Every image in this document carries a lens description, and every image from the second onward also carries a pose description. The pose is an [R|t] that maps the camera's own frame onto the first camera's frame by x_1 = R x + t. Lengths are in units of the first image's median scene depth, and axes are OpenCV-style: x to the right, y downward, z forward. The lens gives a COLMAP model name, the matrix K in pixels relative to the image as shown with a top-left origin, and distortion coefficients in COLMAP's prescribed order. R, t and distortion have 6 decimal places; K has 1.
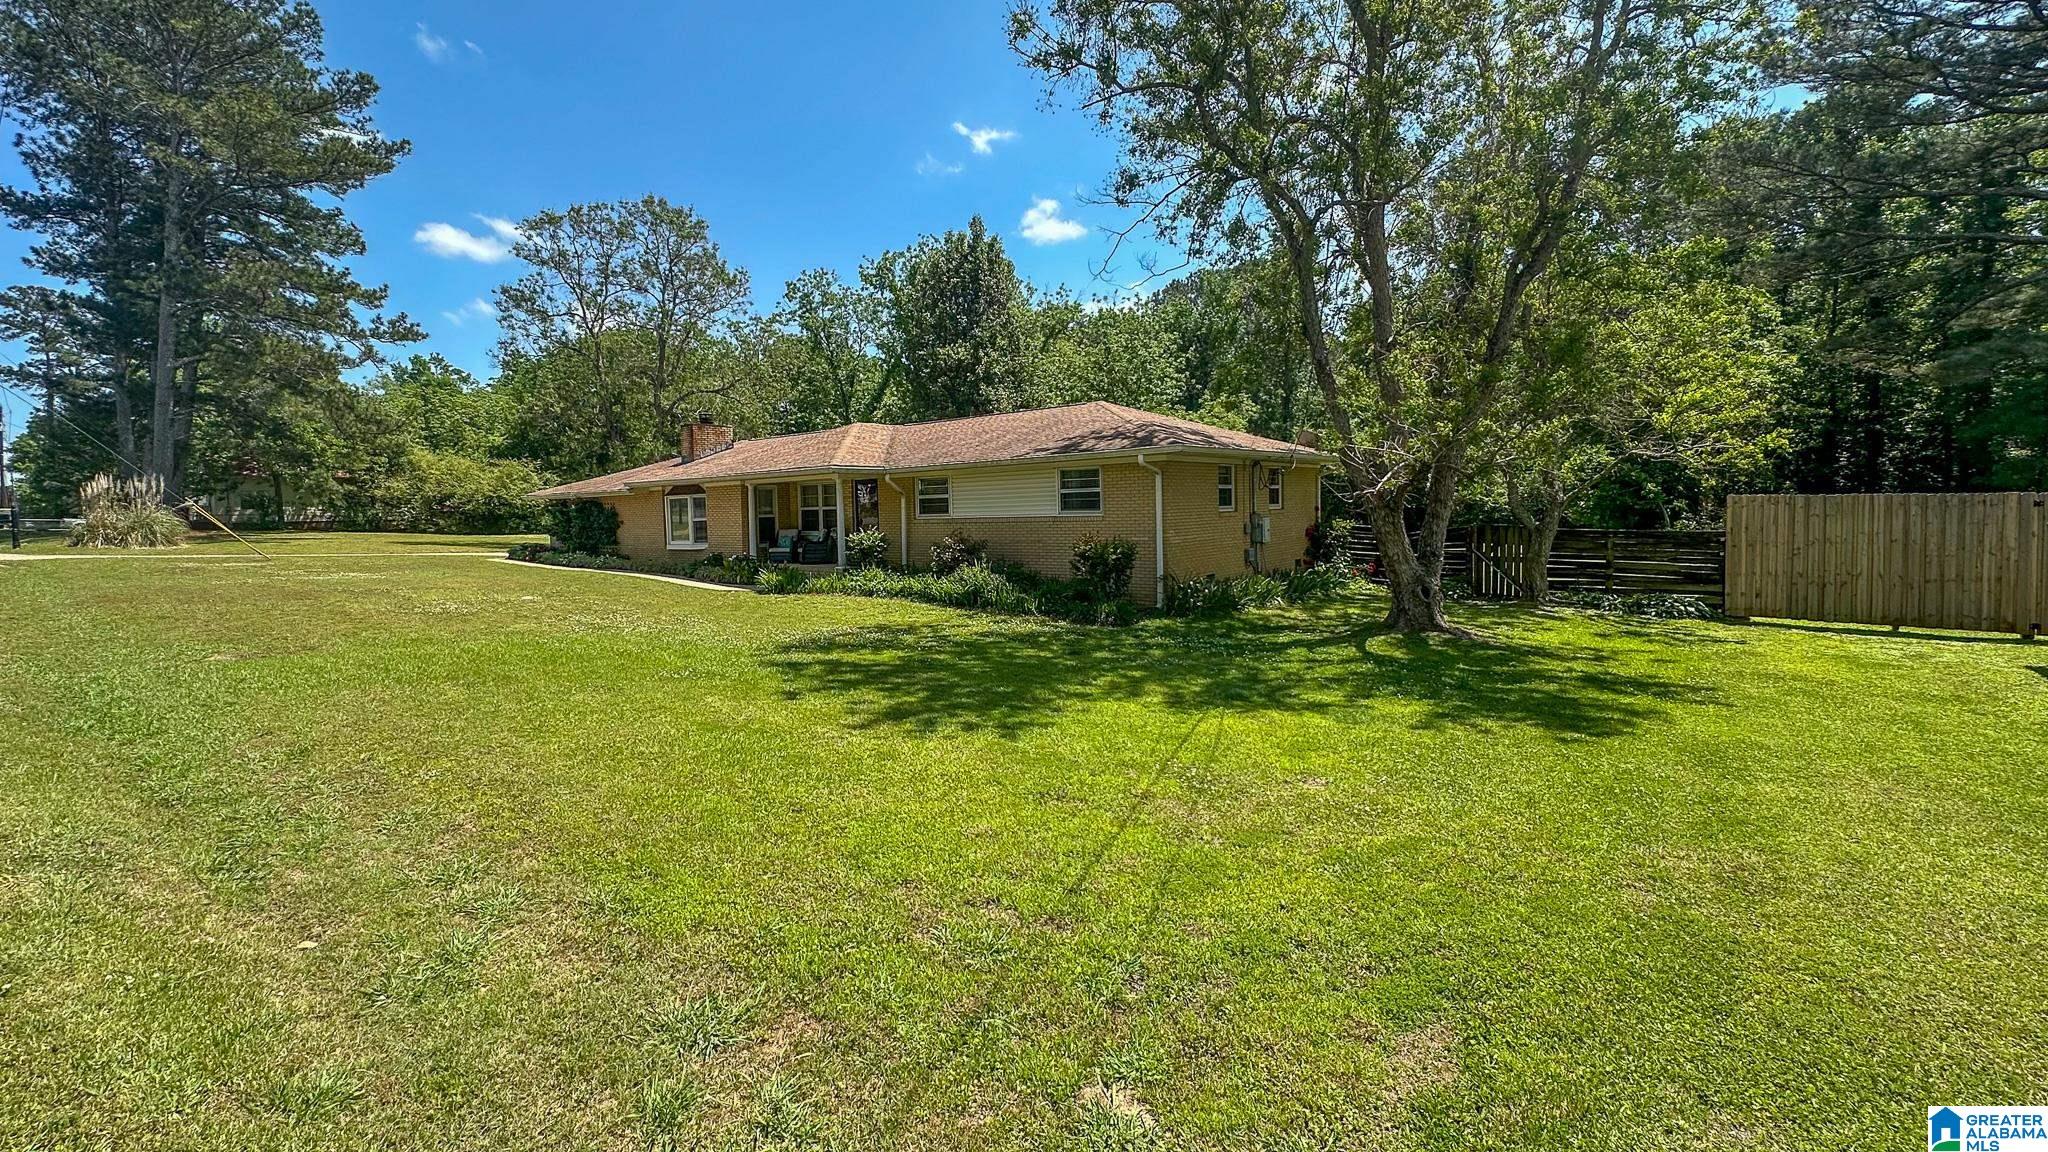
lens RADIAL K [[817.9, 0, 1021.6], [0, 817.9, 544.3], [0, 0, 1]] dist [-0.000769, 0.000300]
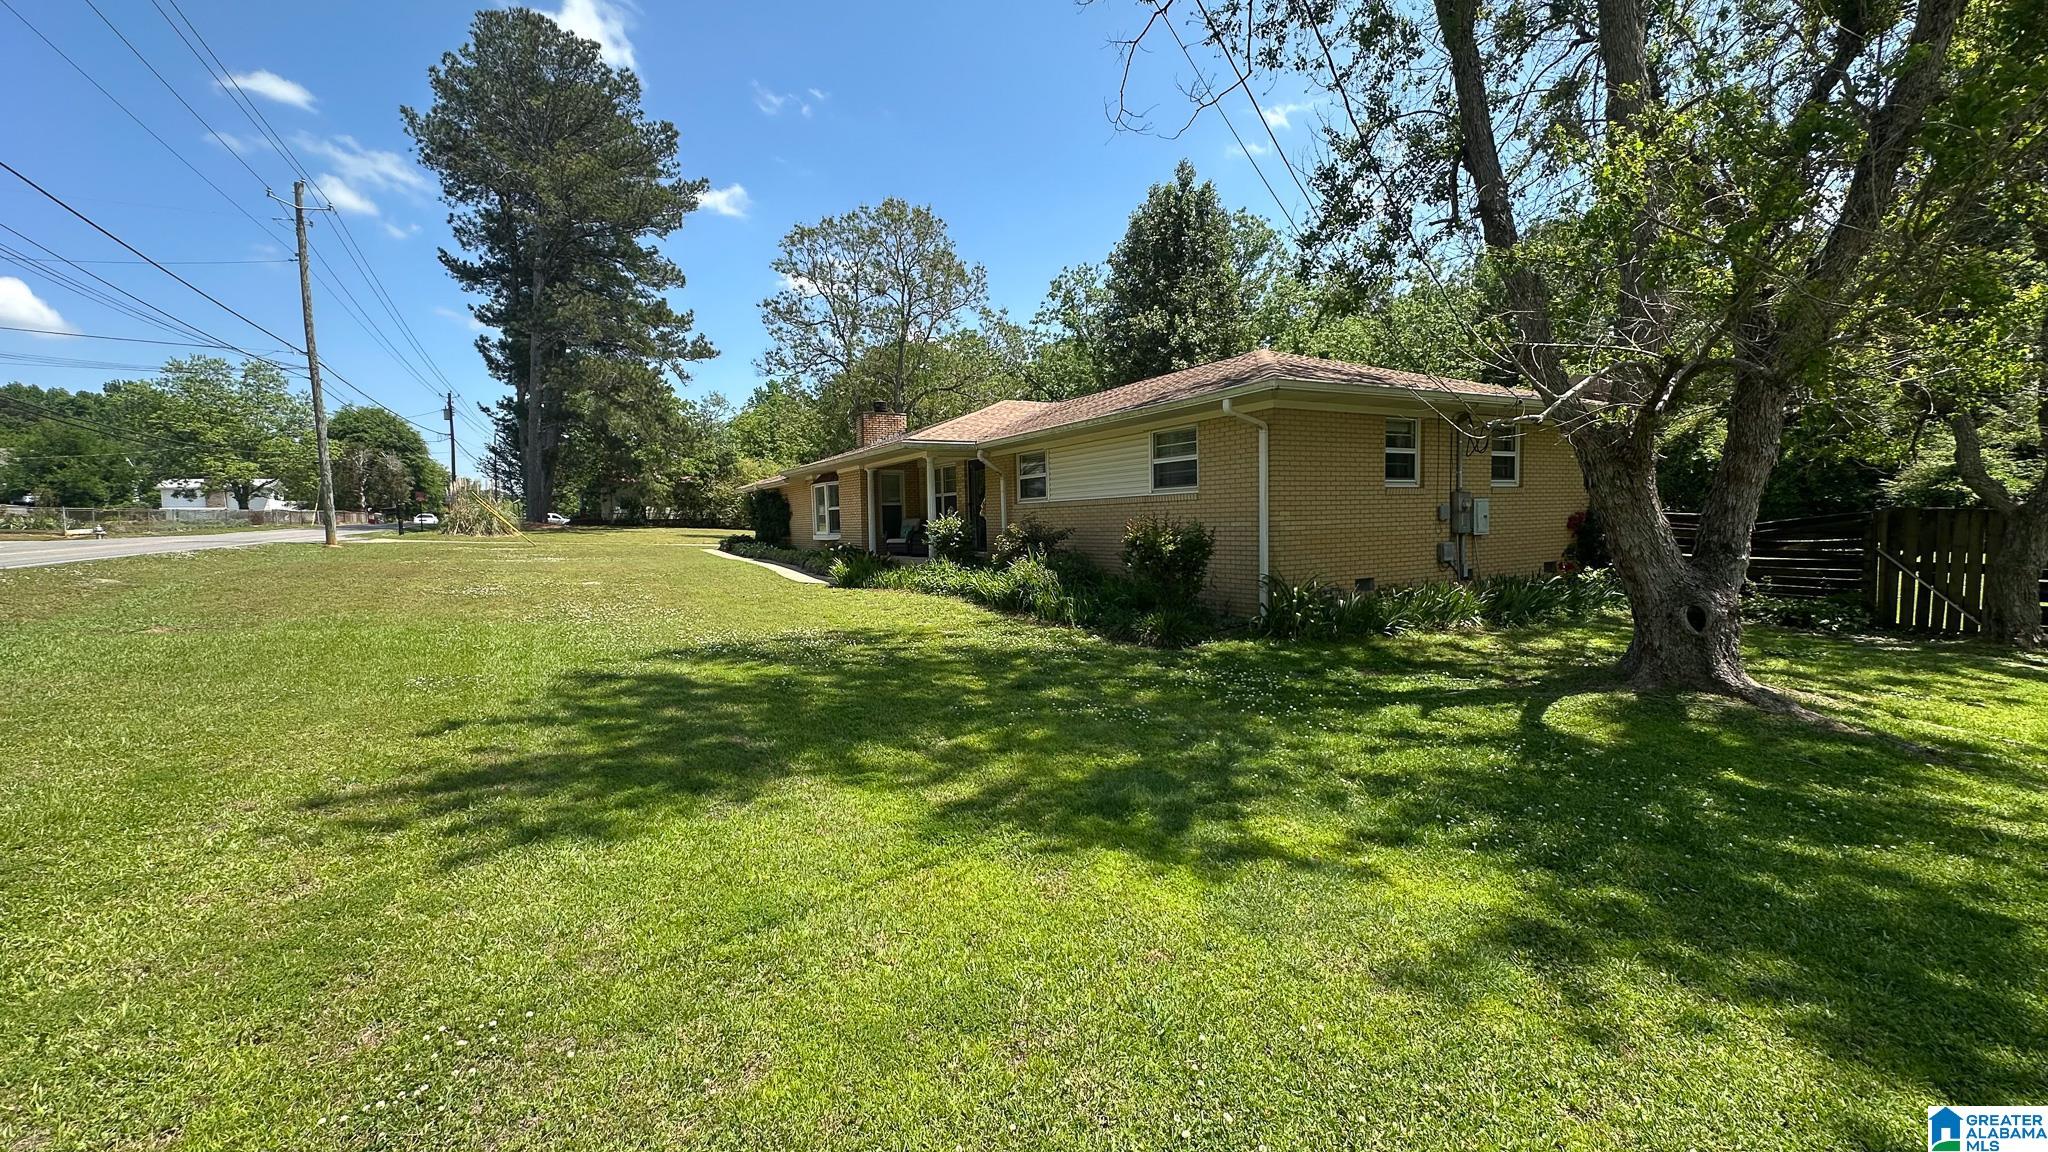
lens RADIAL K [[814.9, 0, 1024.0], [0, 814.9, 576.0], [0, 0, 1]] dist [0.000899, 0.000100]
pose [[0.939900, 0.026065, -0.340453, 0.154733], [-0.013799, 0.999167, 0.038400, 0.009834], [0.341170, -0.031394, 0.939477, 0.207329]]
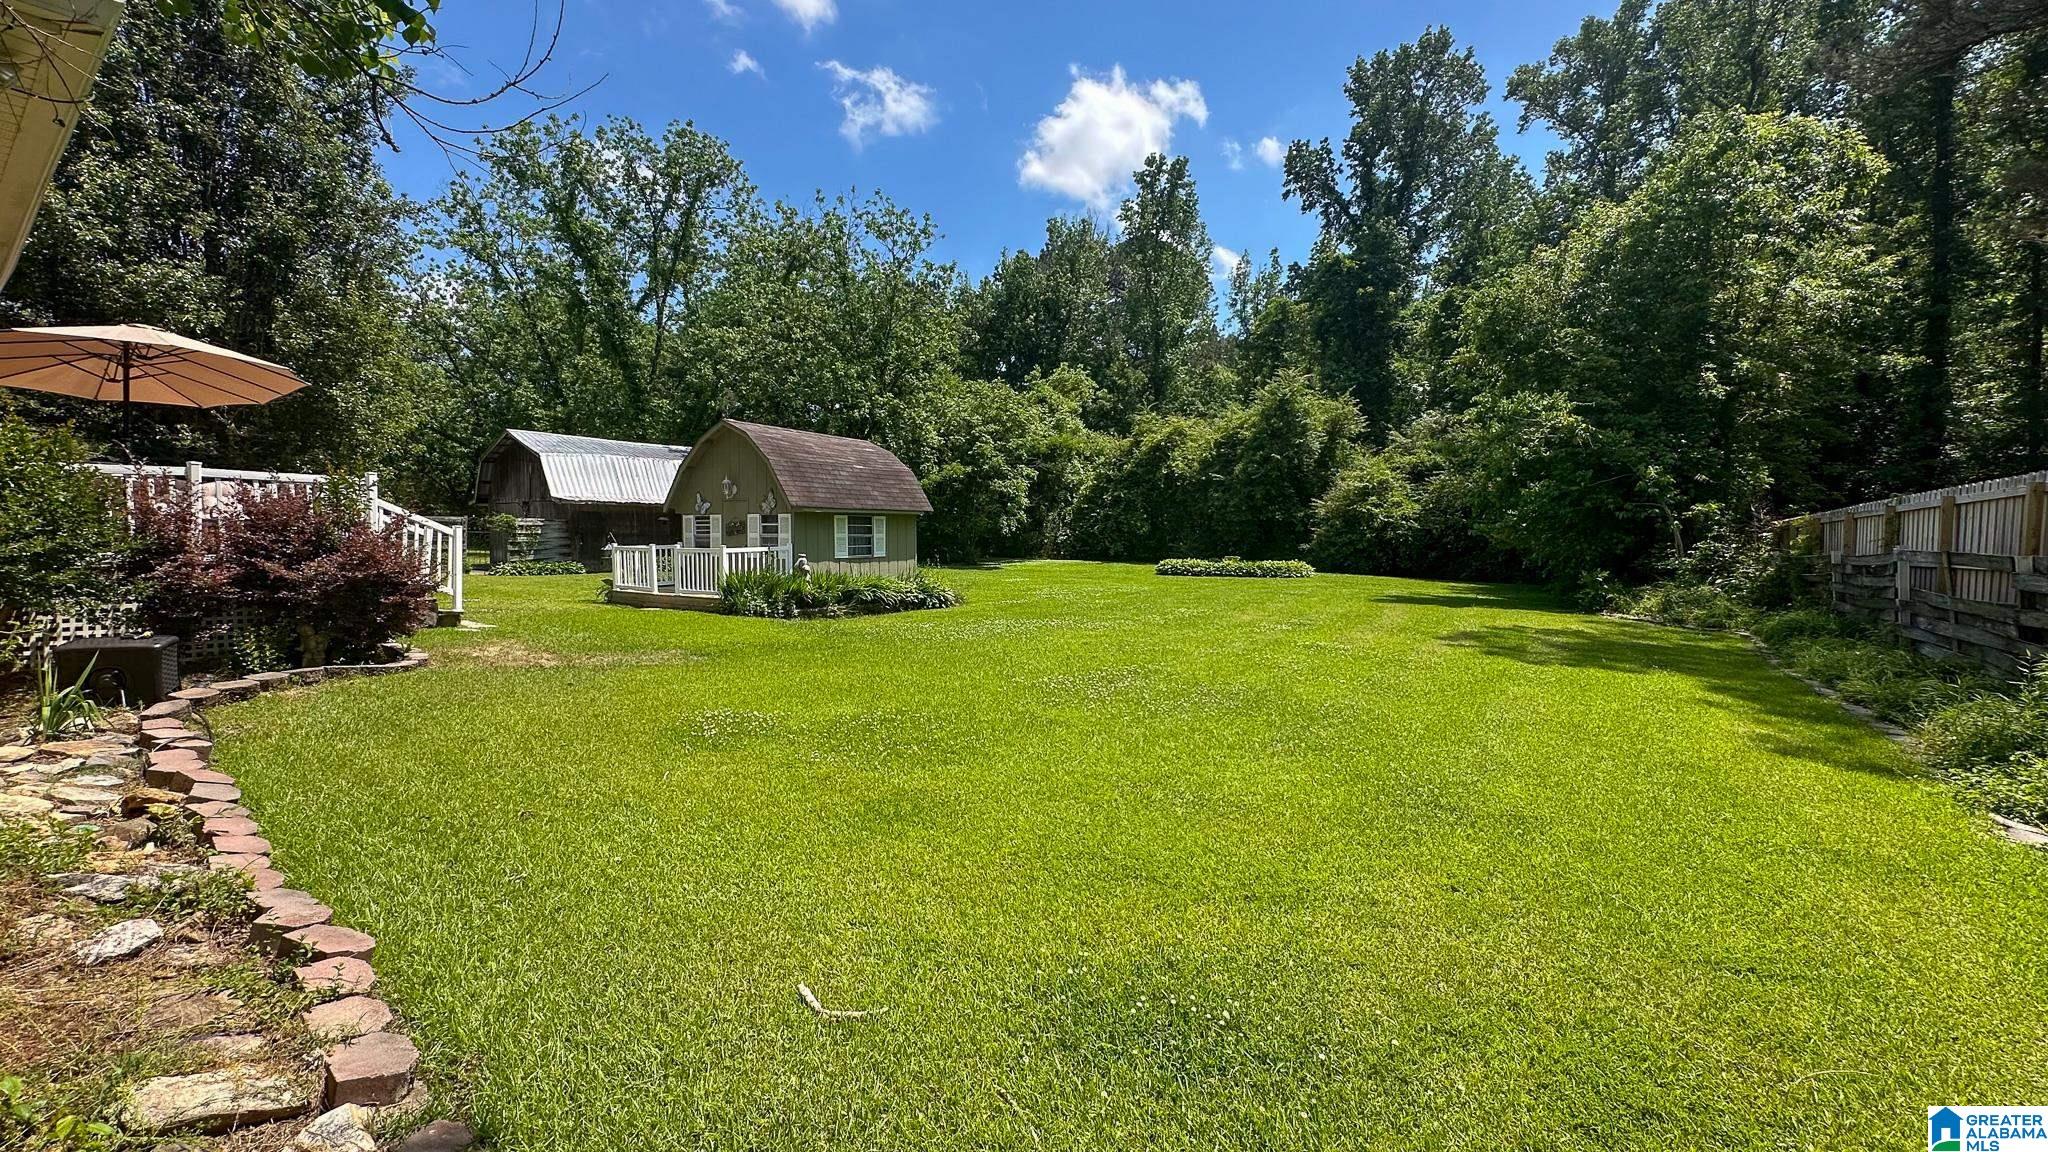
lens RADIAL K [[814.9, 0, 1024.0], [0, 814.9, 576.0], [0, 0, 1]] dist [0.000899, 0.000100]
pose [[0.997037, 0.019868, 0.074313, 0.824276], [-0.020870, 0.999701, 0.012739, -0.014538], [-0.074038, -0.014253, 0.997154, 1.251798]]
